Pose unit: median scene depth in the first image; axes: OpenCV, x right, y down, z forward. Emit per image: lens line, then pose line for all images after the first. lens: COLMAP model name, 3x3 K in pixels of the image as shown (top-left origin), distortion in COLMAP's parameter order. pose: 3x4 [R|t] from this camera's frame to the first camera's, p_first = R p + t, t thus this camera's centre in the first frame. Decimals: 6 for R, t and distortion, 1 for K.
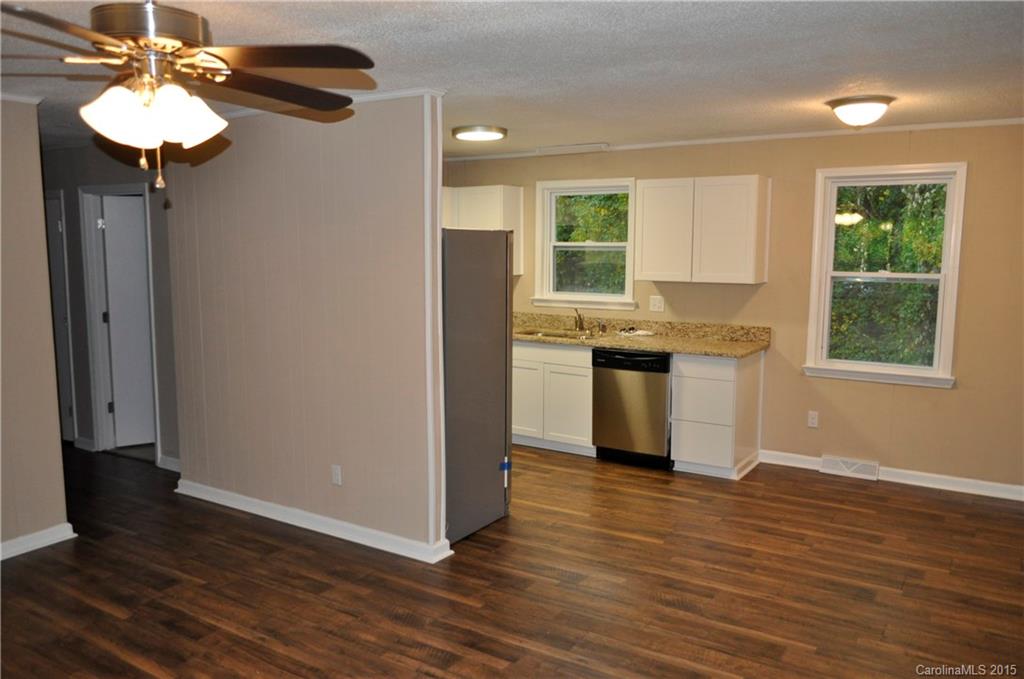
lens RADIAL K [[795.8, 0, 514.3], [0, 795.8, 337.3], [0, 0, 1]] dist [-0.012713, 0.004762]
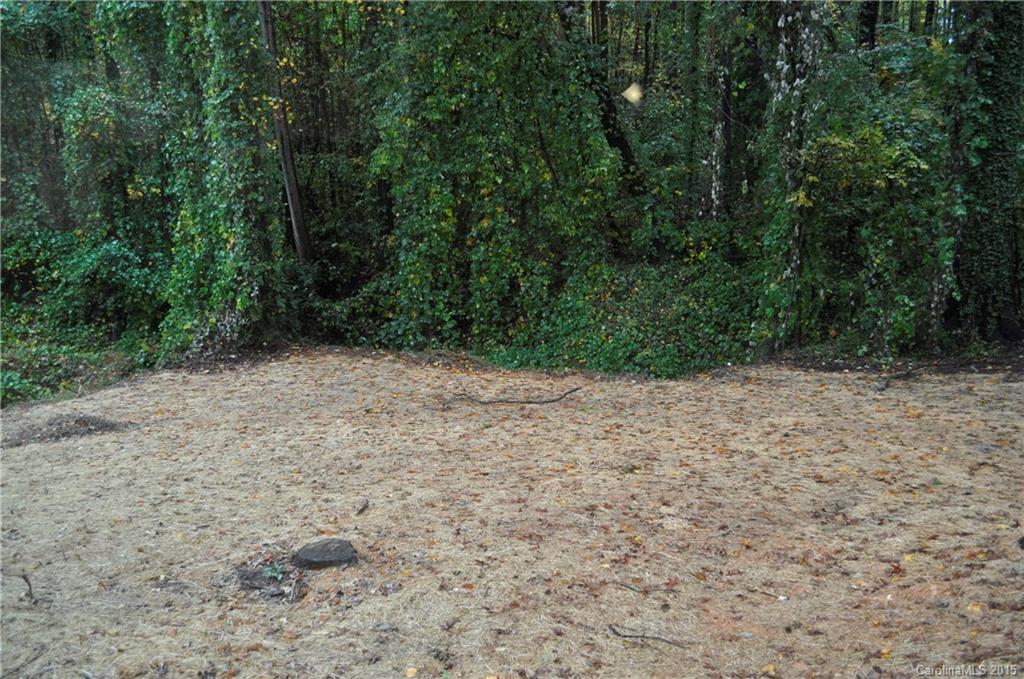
lens RADIAL K [[795.8, 0, 510.8], [0, 795.8, 343.0], [0, 0, 1]] dist [-0.012713, 0.004762]
pose [[0.988878, -0.059202, 0.136441, 0.708596], [0.044452, 0.993077, 0.108726, -0.161330], [-0.141933, -0.101451, 0.984664, 1.422112]]
